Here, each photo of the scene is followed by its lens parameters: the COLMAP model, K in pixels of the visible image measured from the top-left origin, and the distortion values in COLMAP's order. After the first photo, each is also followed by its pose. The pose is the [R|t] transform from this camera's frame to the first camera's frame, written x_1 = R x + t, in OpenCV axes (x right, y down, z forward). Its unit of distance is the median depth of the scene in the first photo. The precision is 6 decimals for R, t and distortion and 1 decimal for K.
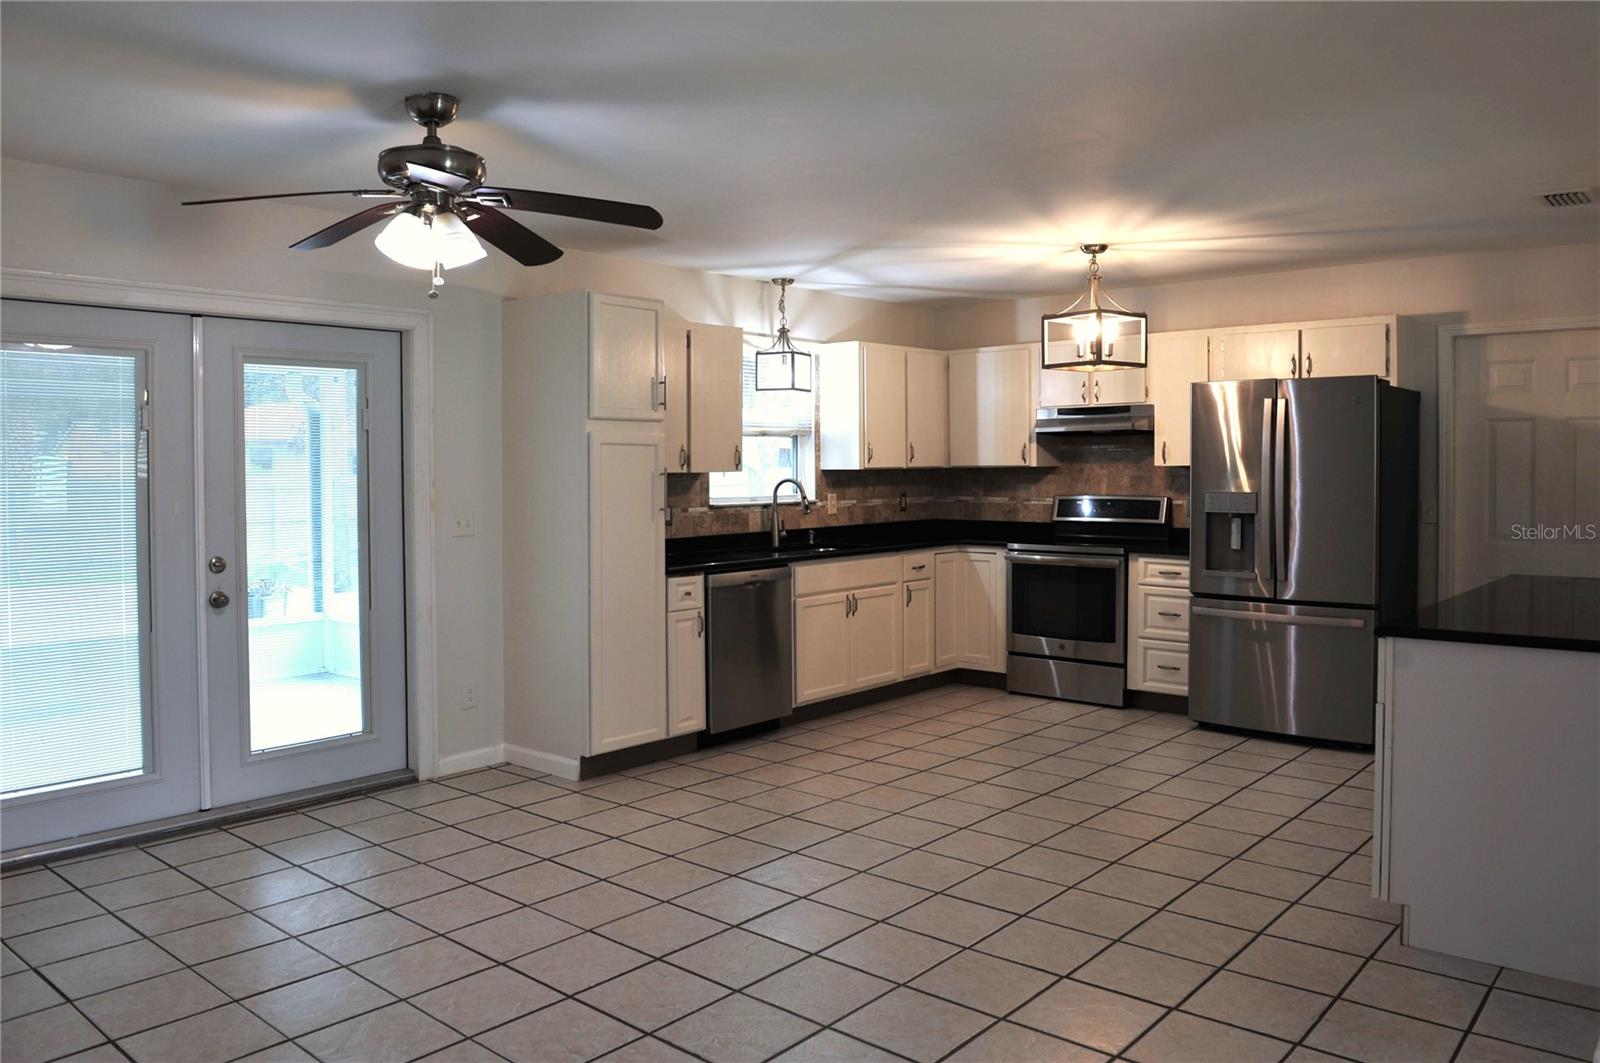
lens RADIAL K [[1170.6, 0, 819.0], [0, 1170.6, 492.7], [0, 0, 1]] dist [-0.042625, 0.002303]
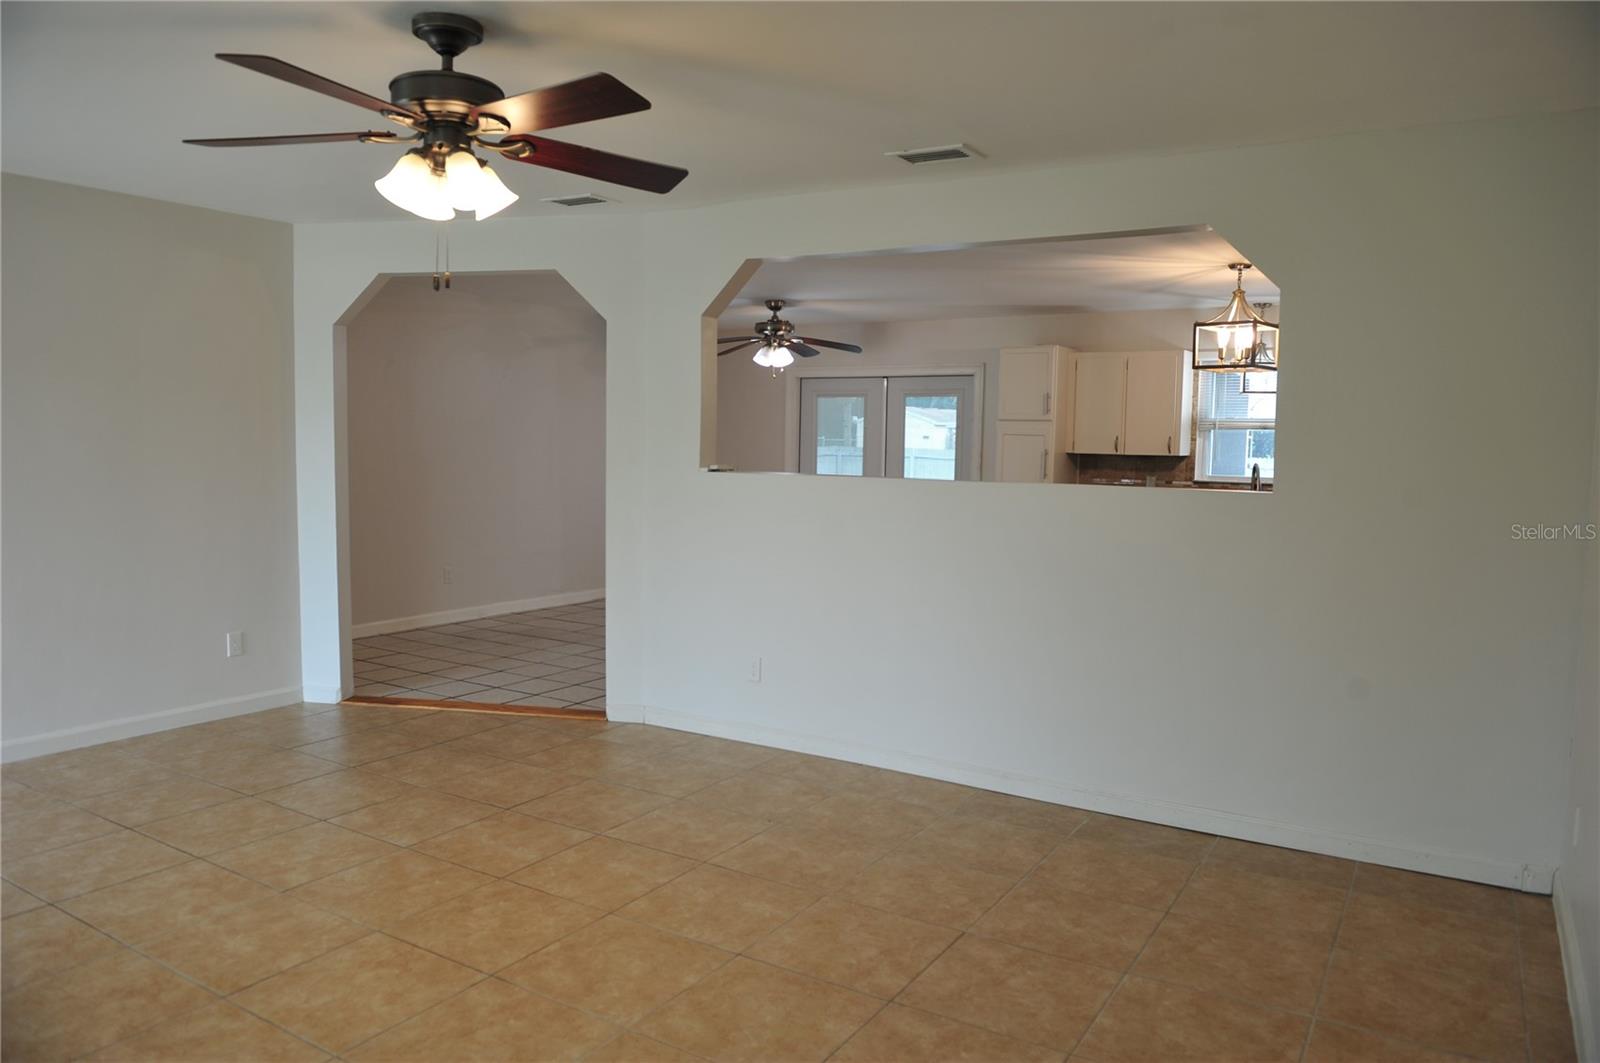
lens RADIAL K [[1092.8, 0, 805.5], [0, 1092.8, 539.2], [0, 0, 1]] dist [-0.042884, -0.005819]
pose [[0.142042, 0.096045, -0.985190, 1.122195], [-0.043624, 0.994922, 0.090704, -0.016722], [0.988899, 0.030095, 0.145511, 0.380096]]
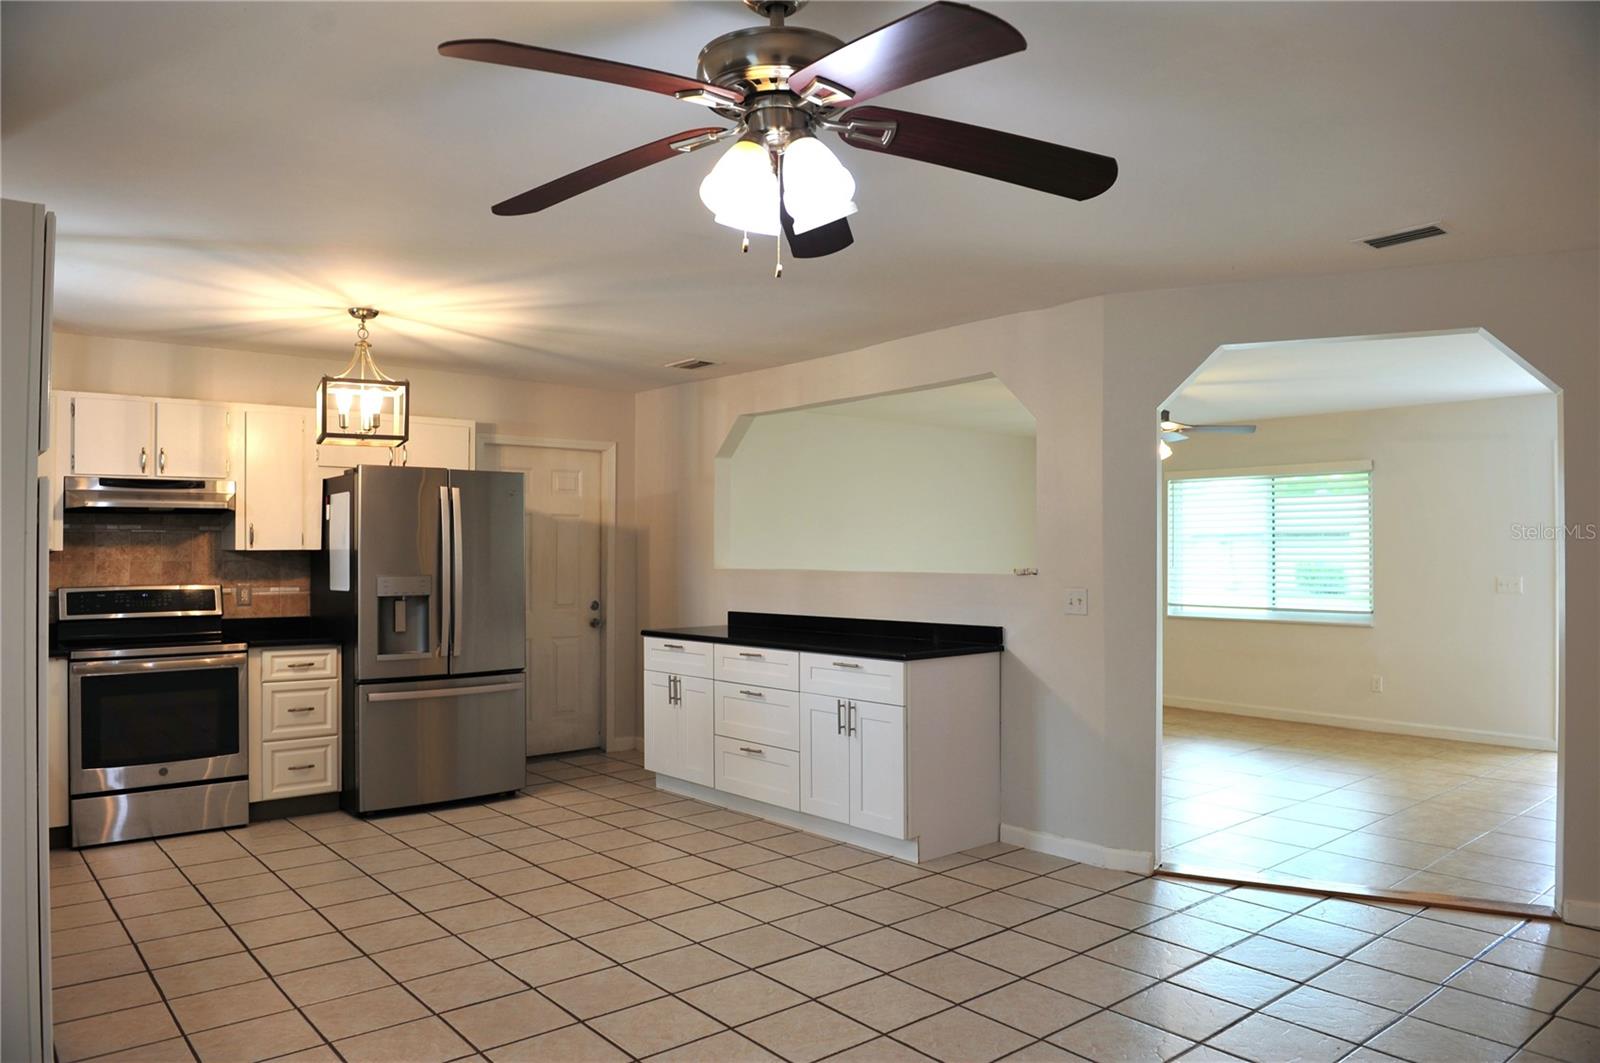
lens RADIAL K [[1092.8, 0, 774.1], [0, 1092.8, 544.0], [0, 0, 1]] dist [-0.042884, -0.005819]
pose [[0.178465, 0.009017, 0.983905, -0.487914], [0.023976, 0.999621, -0.013509, -0.006993], [-0.983654, 0.026001, 0.178181, 0.475917]]
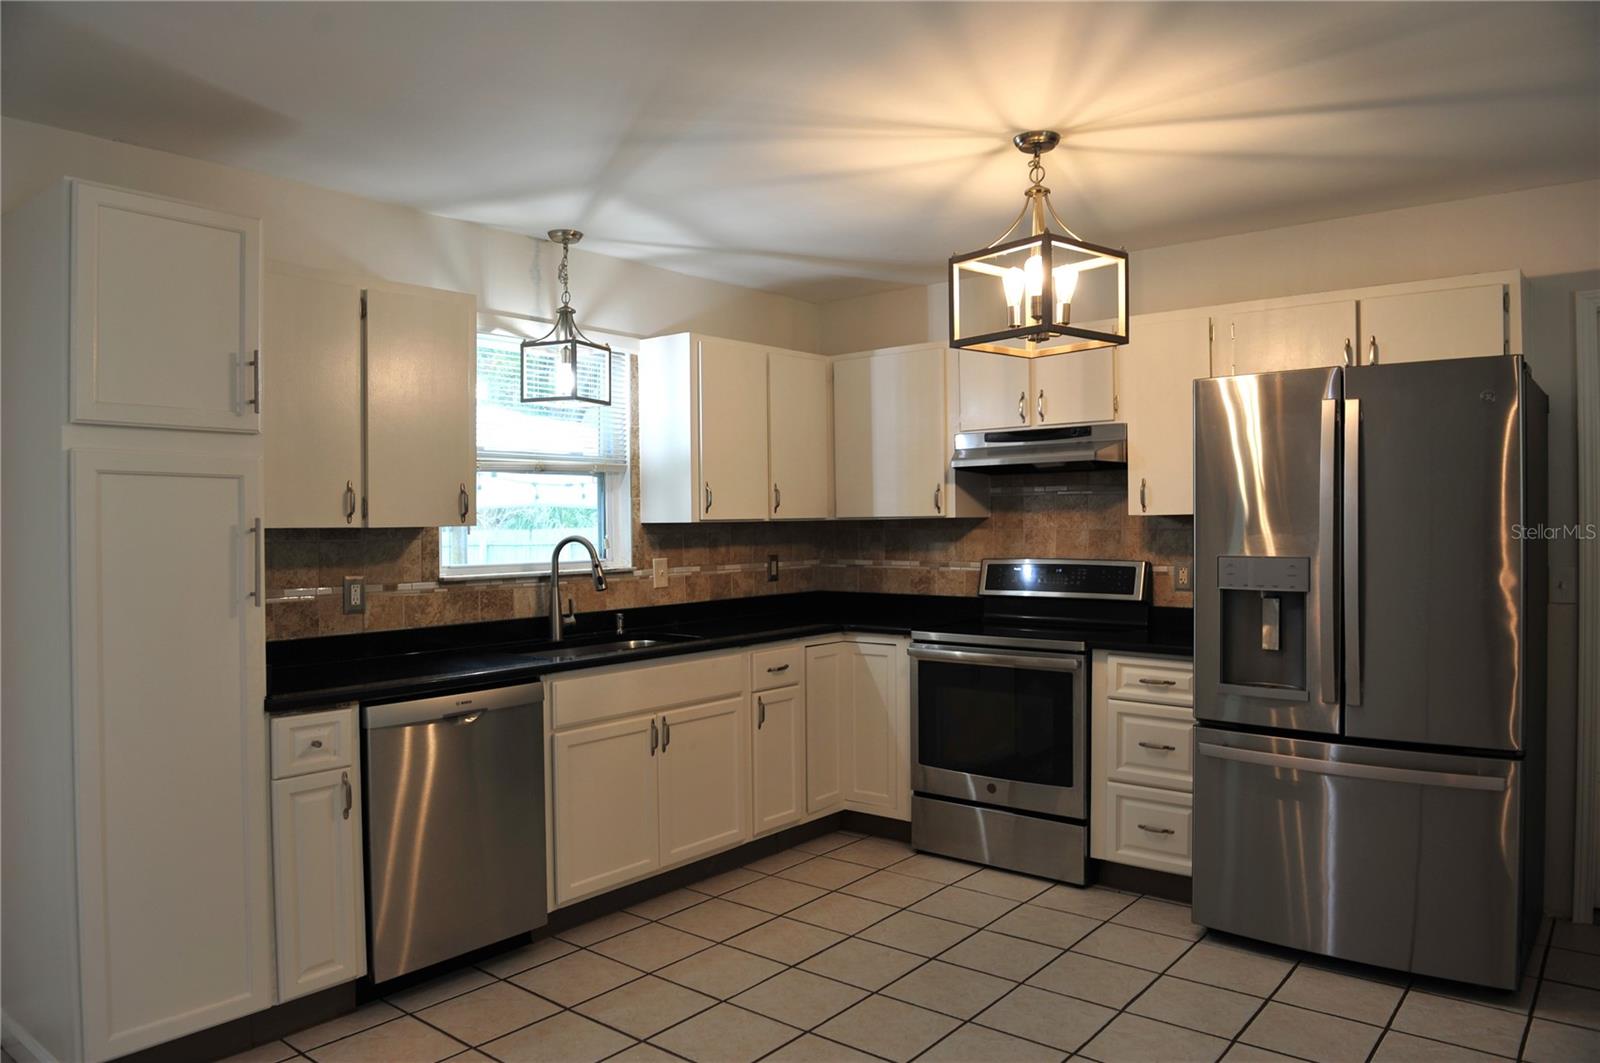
lens RADIAL K [[1092.8, 0, 813.2], [0, 1092.8, 535.0], [0, 0, 1]] dist [-0.042884, -0.005819]
pose [[0.999541, -0.003572, 0.030078, 0.094979], [0.003917, 0.999927, -0.011398, -0.005753], [-0.030035, 0.011511, 0.999483, 0.410765]]
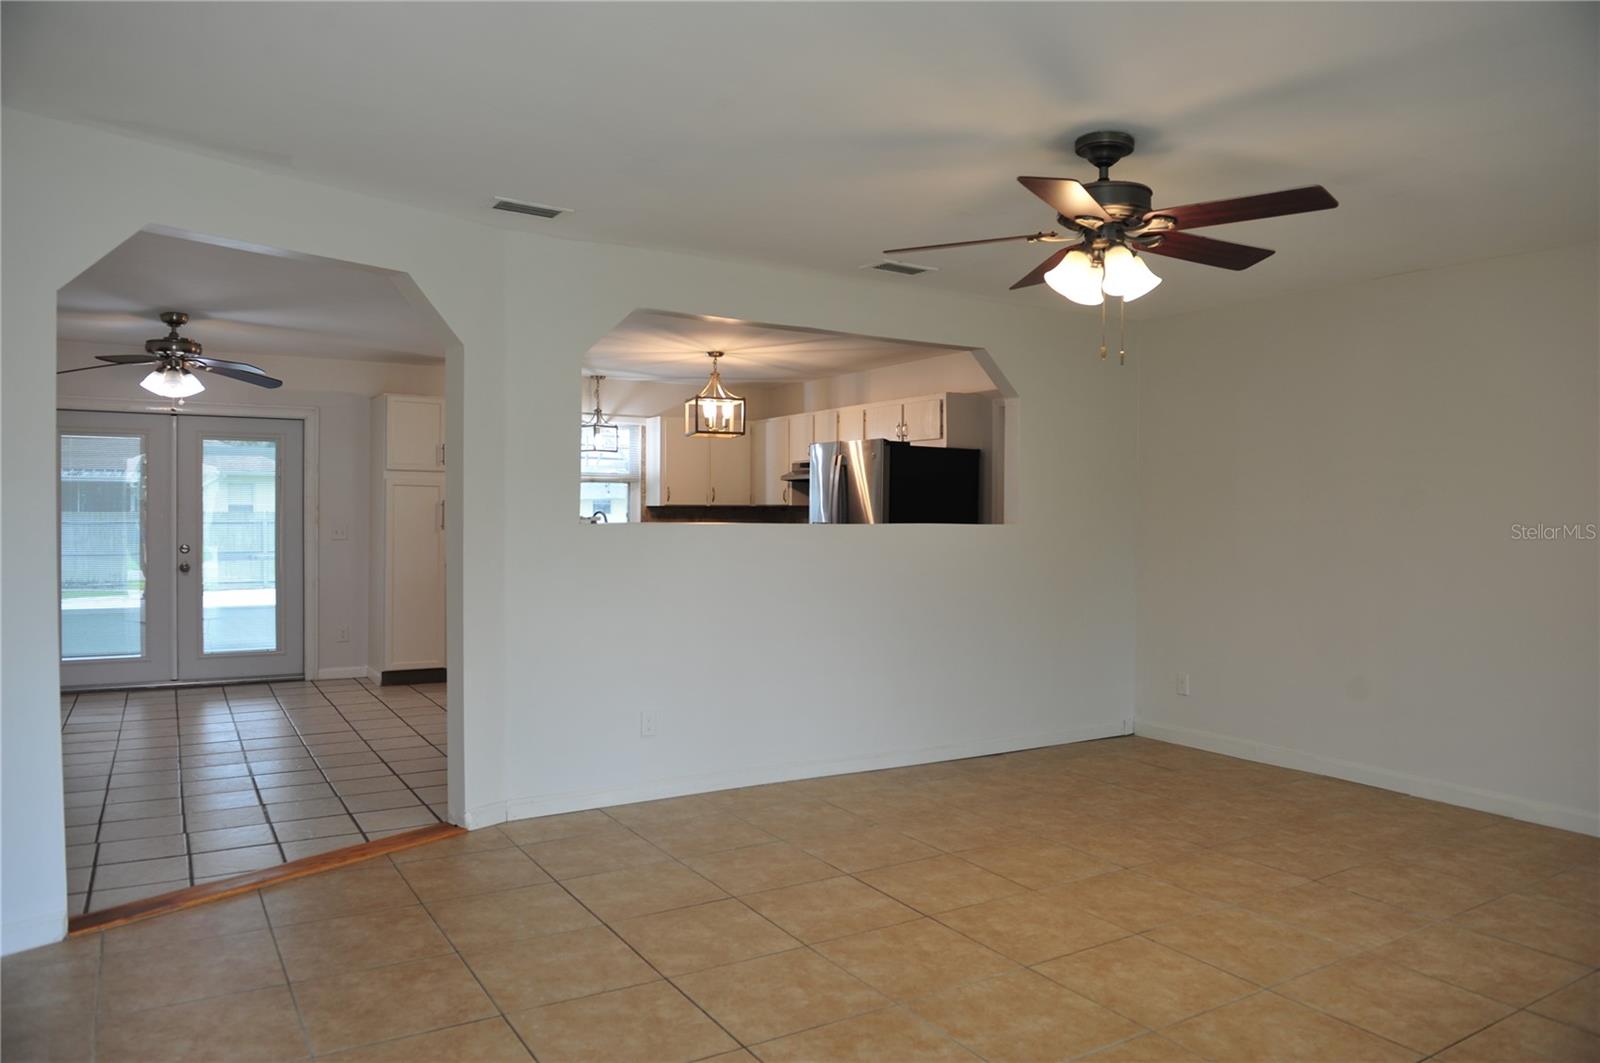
lens RADIAL K [[1092.8, 0, 802.7], [0, 1092.8, 535.2], [0, 0, 1]] dist [-0.042884, -0.005819]
pose [[0.947700, 0.020111, -0.318529, 0.695534], [-0.021781, 0.999761, -0.001683, 0.015912], [0.318419, 0.008533, 0.947912, -0.231878]]
